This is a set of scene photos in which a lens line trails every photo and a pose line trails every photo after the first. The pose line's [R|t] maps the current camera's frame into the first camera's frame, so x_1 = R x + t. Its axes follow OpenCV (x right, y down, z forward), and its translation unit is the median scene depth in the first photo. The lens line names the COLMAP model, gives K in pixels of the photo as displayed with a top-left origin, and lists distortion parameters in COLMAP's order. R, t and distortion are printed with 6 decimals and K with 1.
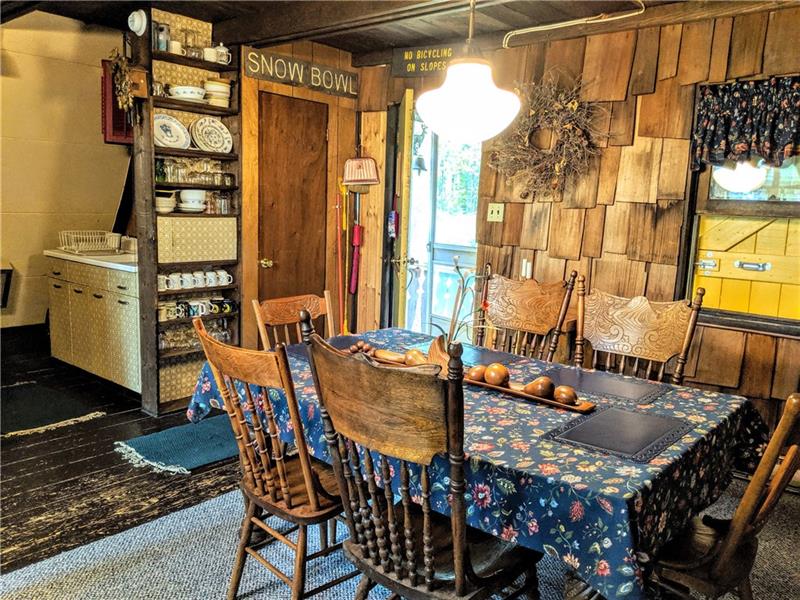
lens RADIAL K [[627.8, 0, 400.0], [0, 627.8, 300.0], [0, 0, 1]] dist [0.054529, -0.123272]
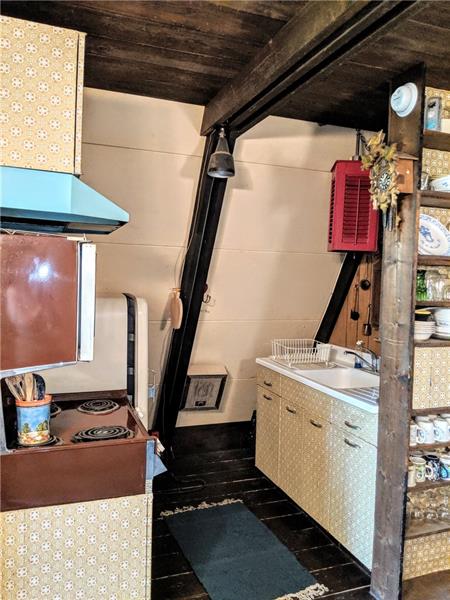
lens RADIAL K [[470.8, 0, 225.0], [0, 470.8, 300.0], [0, 0, 1]] dist [0.054529, -0.123272]
pose [[0.870452, 0.008792, -0.492175, -0.292868], [-0.068772, 0.992207, -0.103905, -0.109580], [0.487426, 0.124293, 0.864273, 0.385571]]
